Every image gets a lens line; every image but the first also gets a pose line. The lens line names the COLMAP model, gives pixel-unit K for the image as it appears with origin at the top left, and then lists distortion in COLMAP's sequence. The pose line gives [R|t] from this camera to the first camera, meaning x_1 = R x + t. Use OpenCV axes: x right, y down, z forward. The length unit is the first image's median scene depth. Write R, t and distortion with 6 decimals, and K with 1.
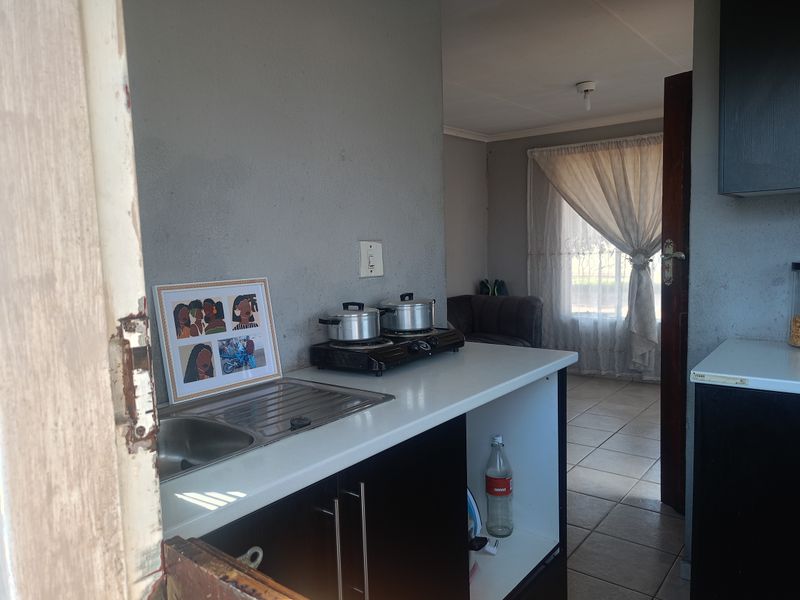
lens RADIAL K [[599.4, 0, 406.5], [0, 599.4, 303.0], [0, 0, 1]] dist [0.021456, -0.007651]
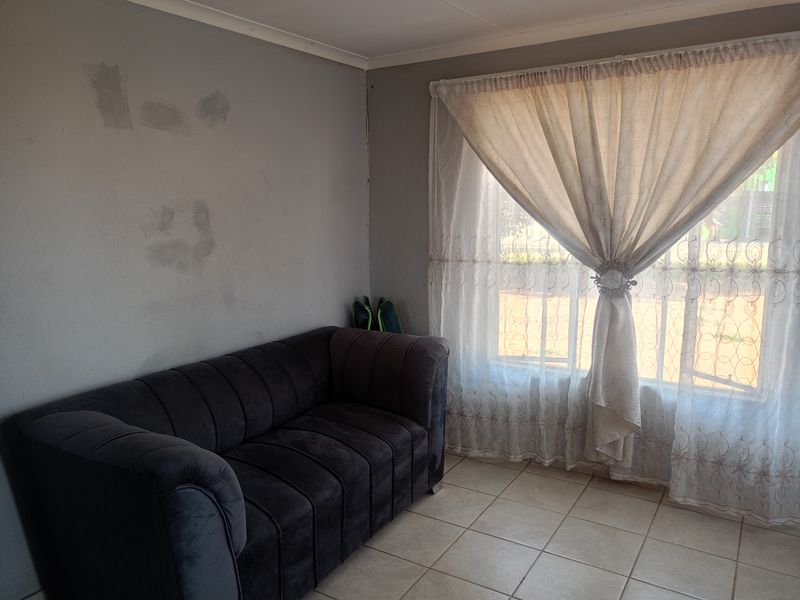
lens RADIAL K [[599.4, 0, 398.2], [0, 599.4, 307.6], [0, 0, 1]] dist [0.021456, -0.007651]
pose [[0.996939, 0.001971, 0.078154, 0.138000], [-0.007326, 0.997638, 0.068297, -0.082749], [-0.077834, -0.068660, 0.994599, 0.442455]]
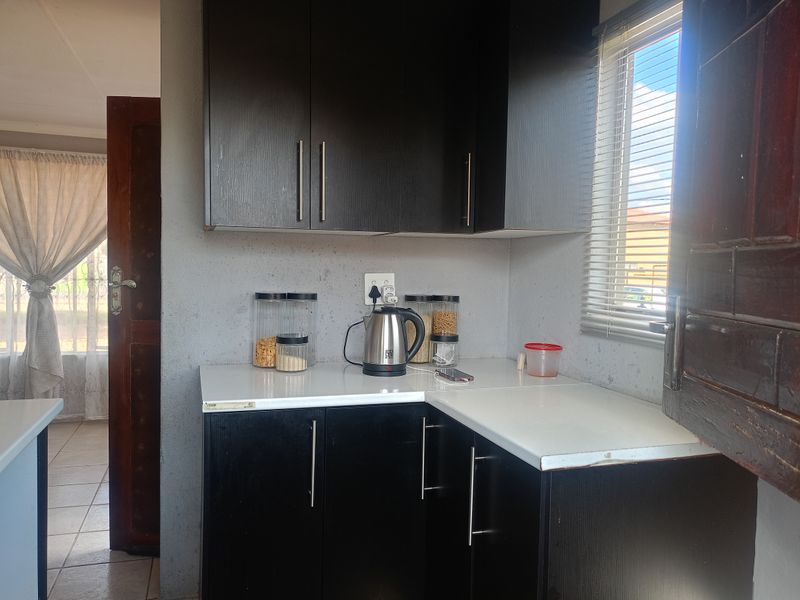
lens RADIAL K [[599.4, 0, 402.3], [0, 599.4, 299.7], [0, 0, 1]] dist [0.021456, -0.007651]
pose [[0.570874, -0.001412, 0.821036, -0.041682], [0.043585, 0.998641, -0.028587, -0.003212], [-0.819880, 0.052104, 0.570160, 0.044973]]
